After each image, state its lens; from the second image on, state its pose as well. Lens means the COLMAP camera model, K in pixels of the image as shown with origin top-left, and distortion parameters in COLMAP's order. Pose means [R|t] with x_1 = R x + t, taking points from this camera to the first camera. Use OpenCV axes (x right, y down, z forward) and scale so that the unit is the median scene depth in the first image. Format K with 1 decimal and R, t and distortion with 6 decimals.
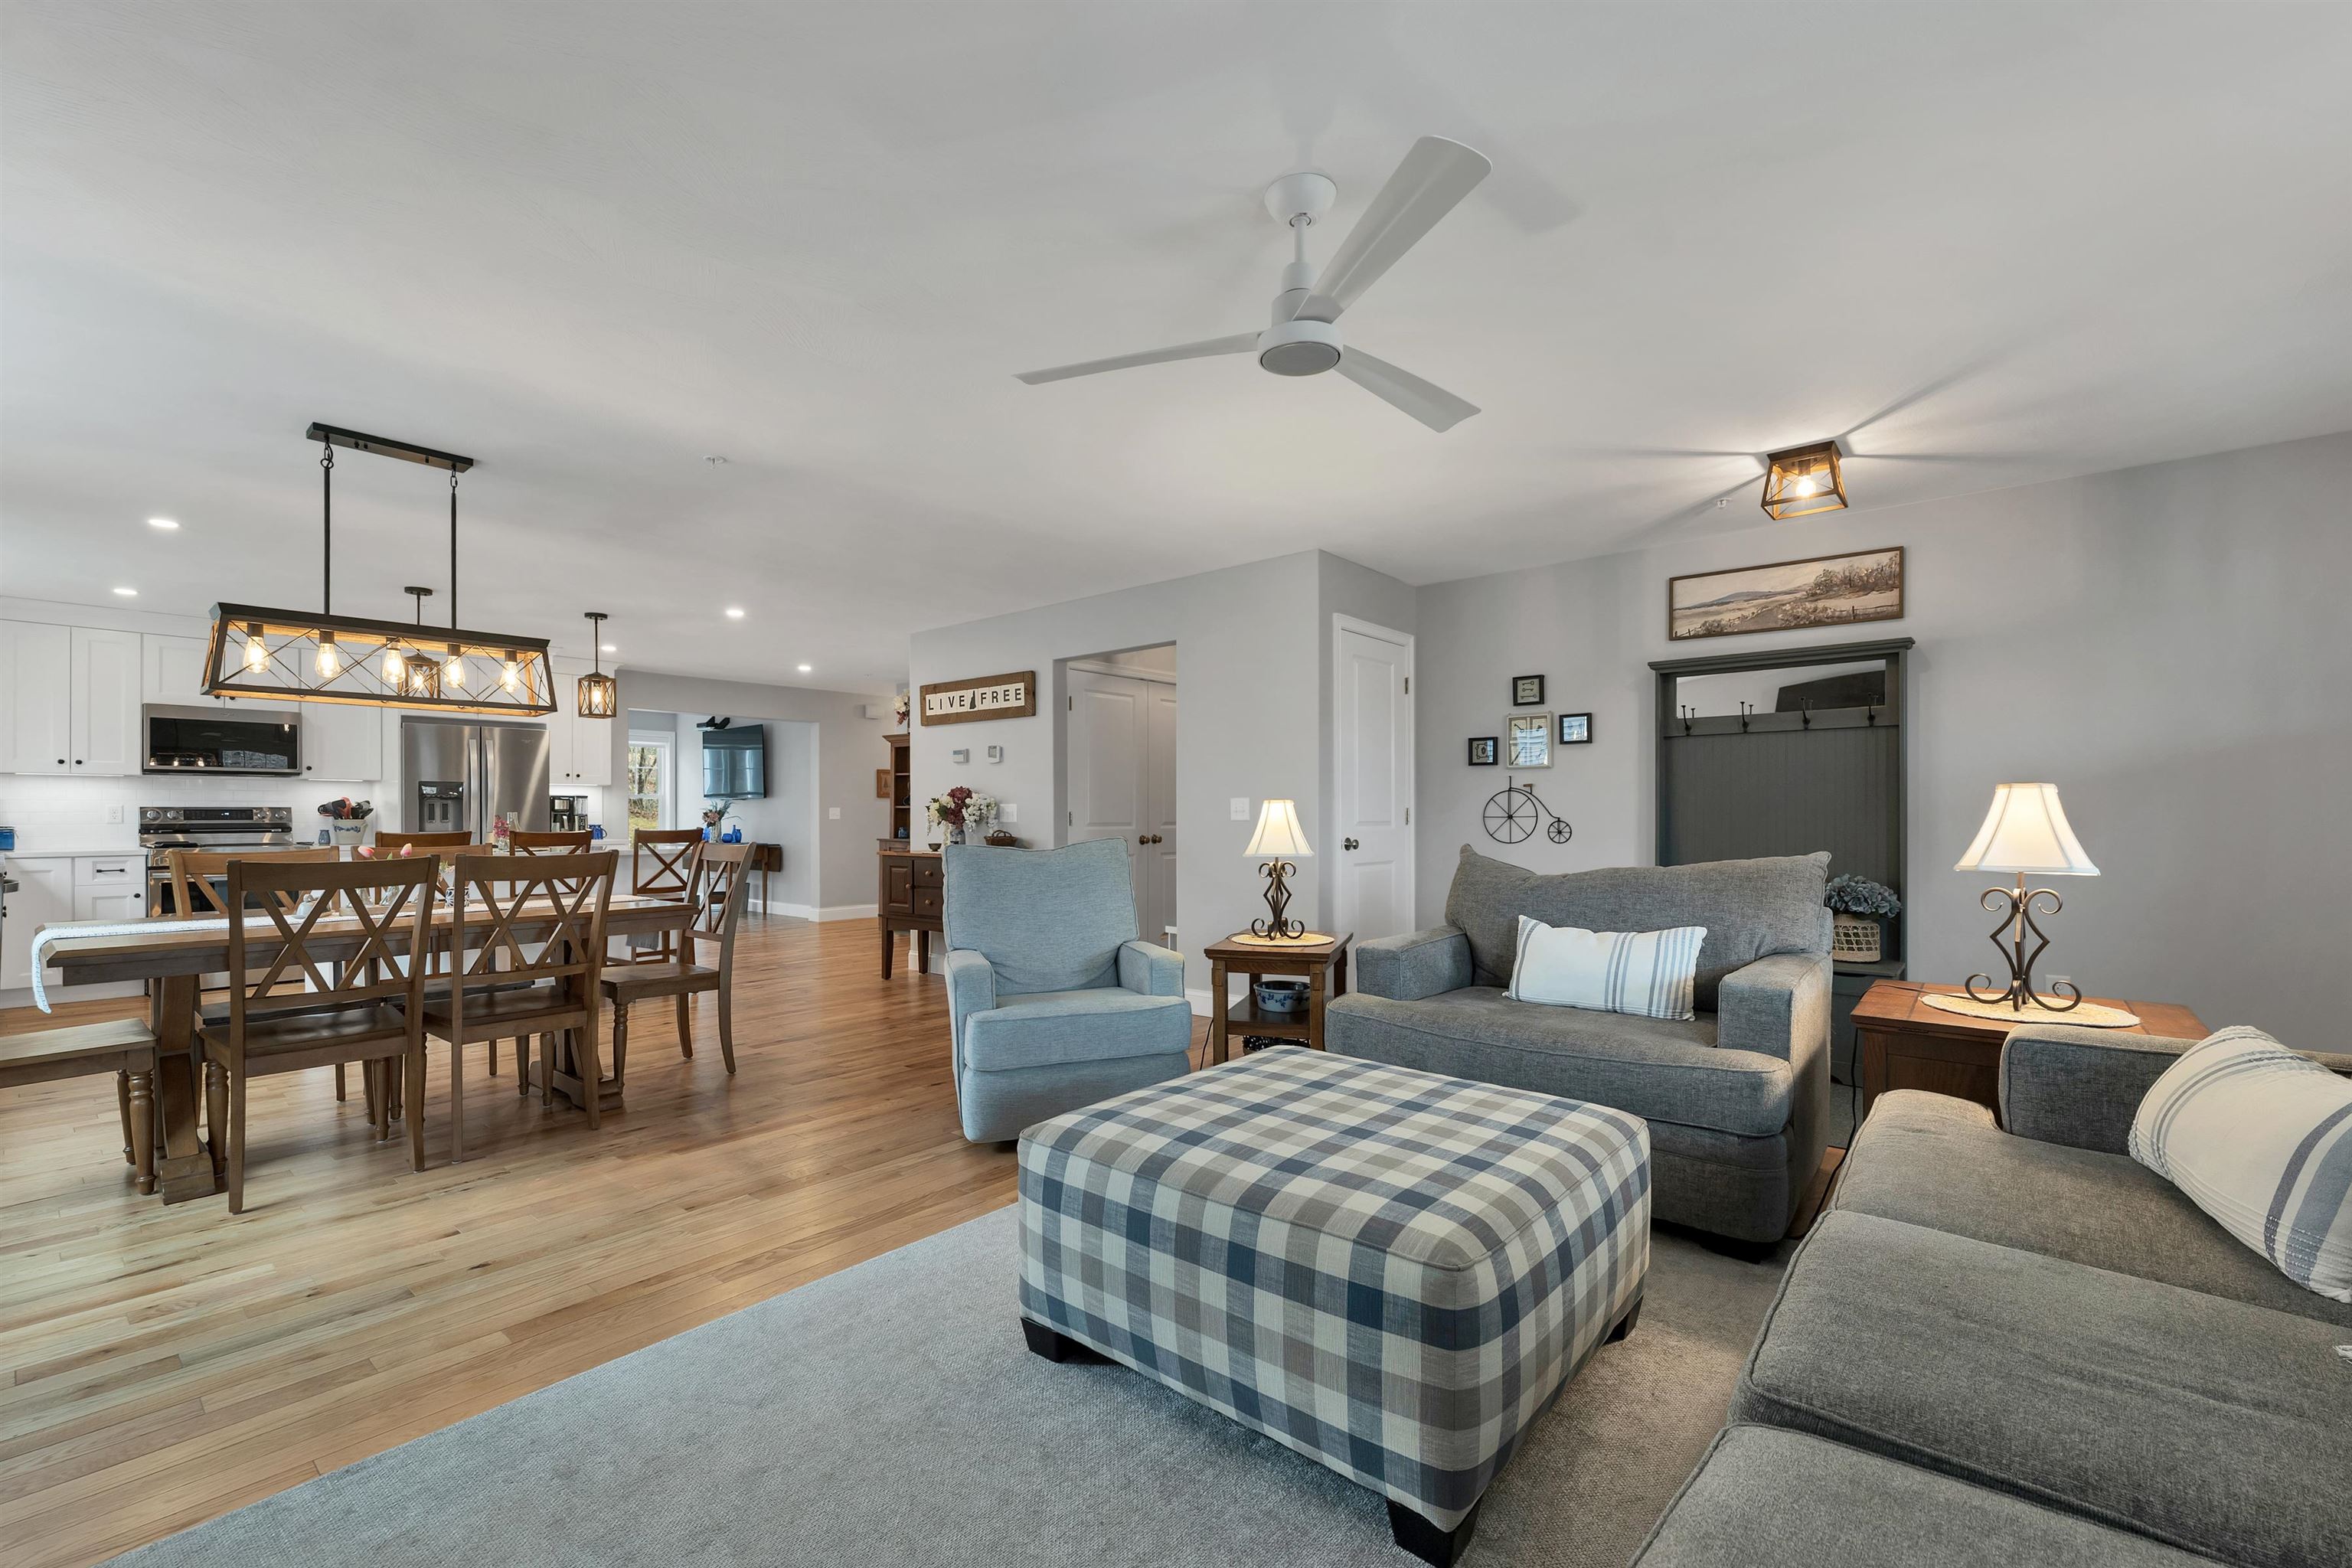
lens RADIAL K [[994.8, 0, 1170.3], [0, 994.8, 812.6], [0, 0, 1]] dist [0.000529, 0.000084]
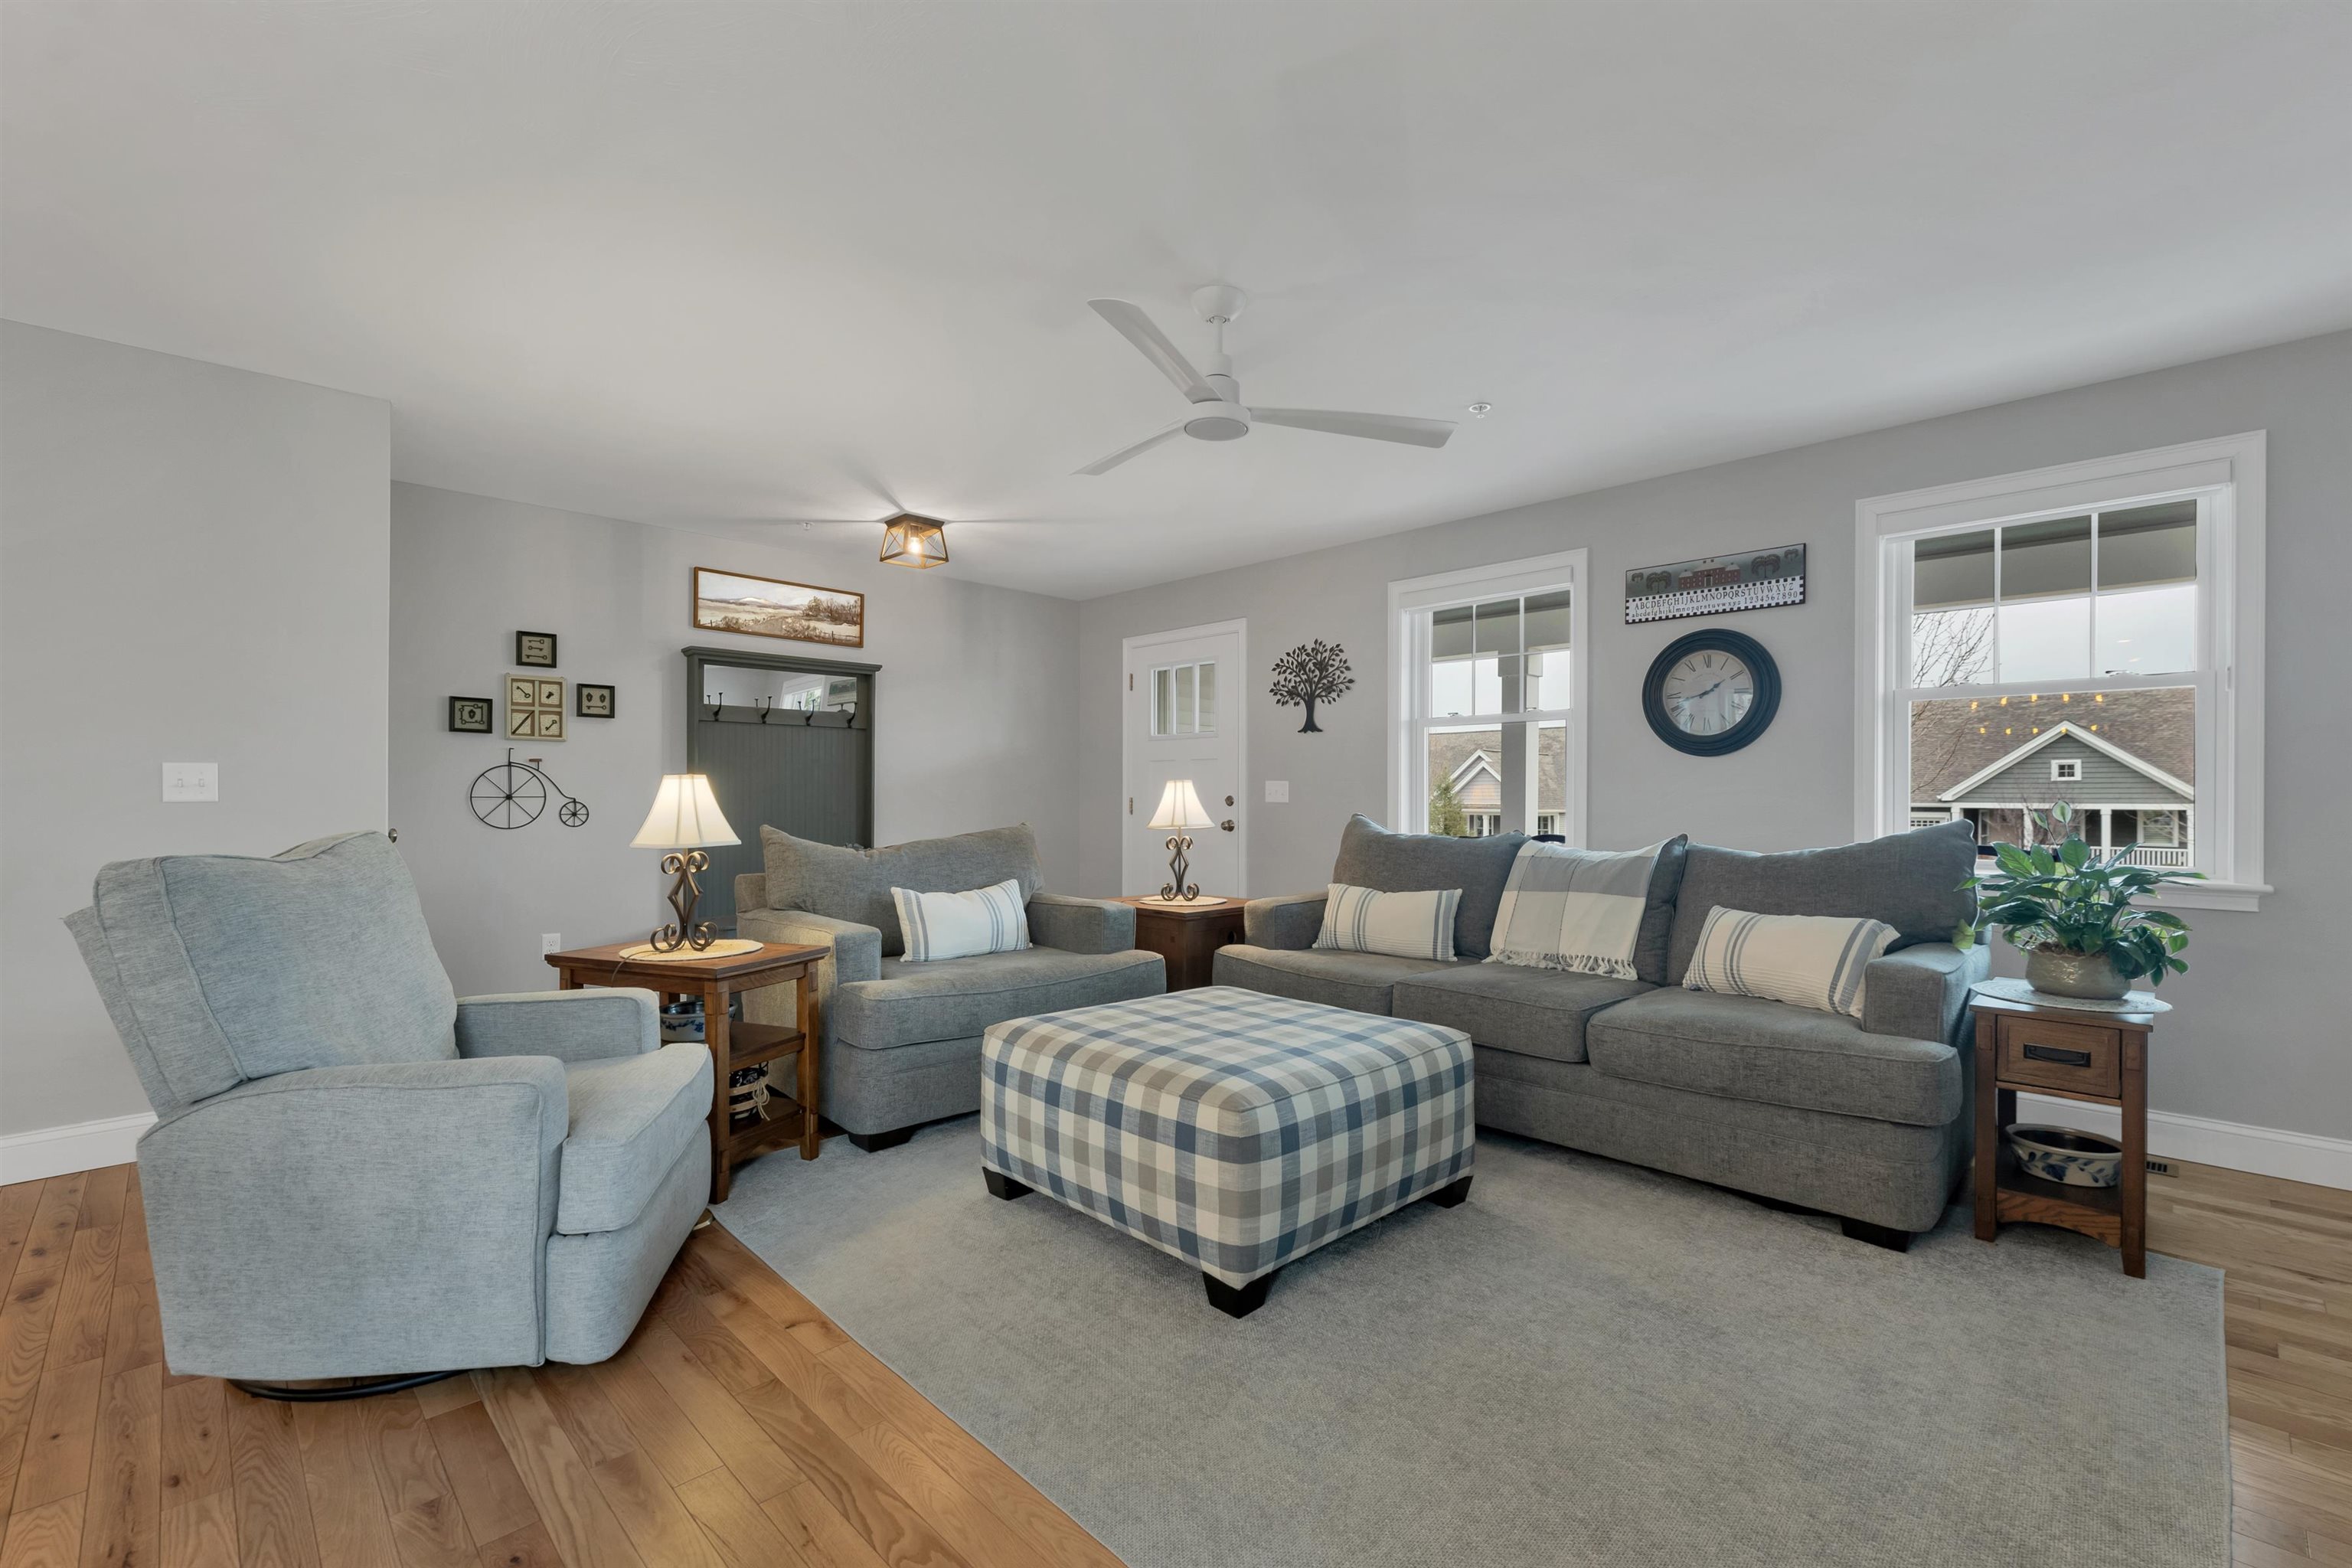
lens RADIAL K [[1017.2, 0, 1160.2], [0, 1017.2, 794.4], [0, 0, 1]] dist [0.002803, 0.000131]
pose [[0.092355, 0.006086, 0.995708, -0.400796], [-0.005642, 0.999968, -0.005589, 0.003346], [-0.995710, -0.005101, 0.092386, 0.332168]]
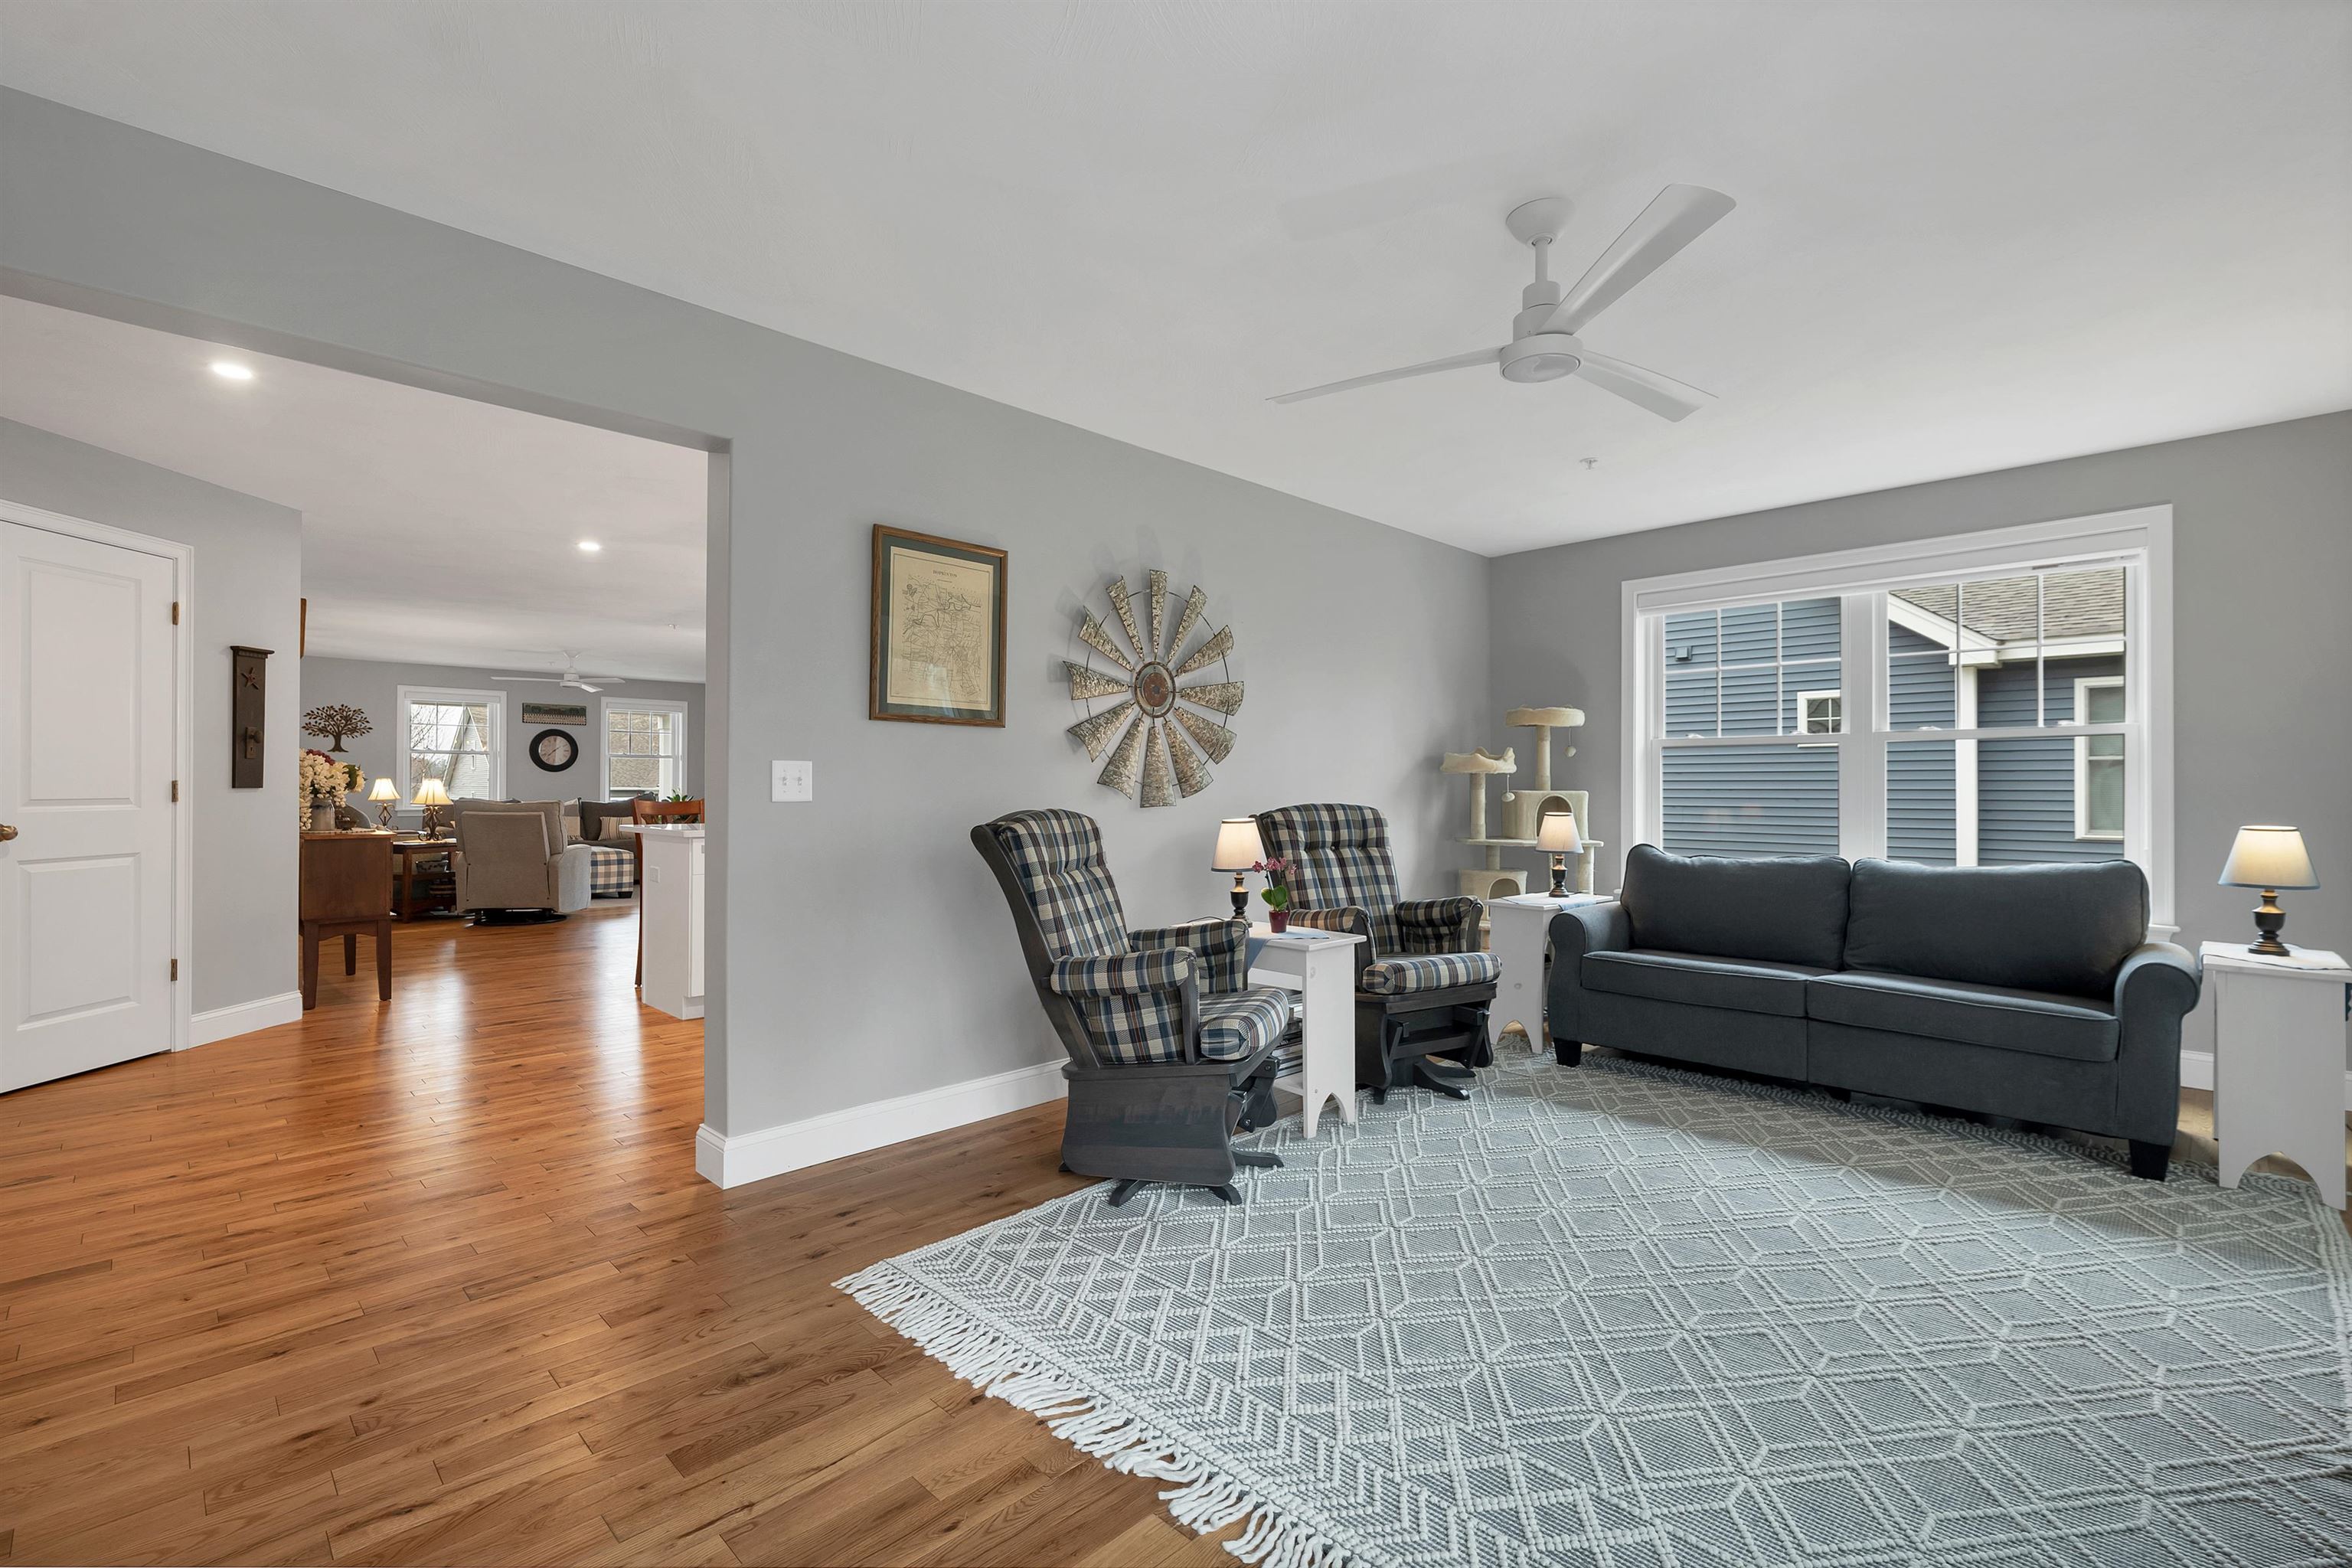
lens RADIAL K [[1038.6, 0, 1164.2], [0, 1038.6, 785.1], [0, 0, 1]] dist [0.000530, 0.000510]
pose [[-0.996394, -0.000305, 0.084842, -1.040628], [-0.000697, 0.999989, -0.004587, 0.006185], [-0.084840, -0.004630, -0.996384, 1.916434]]
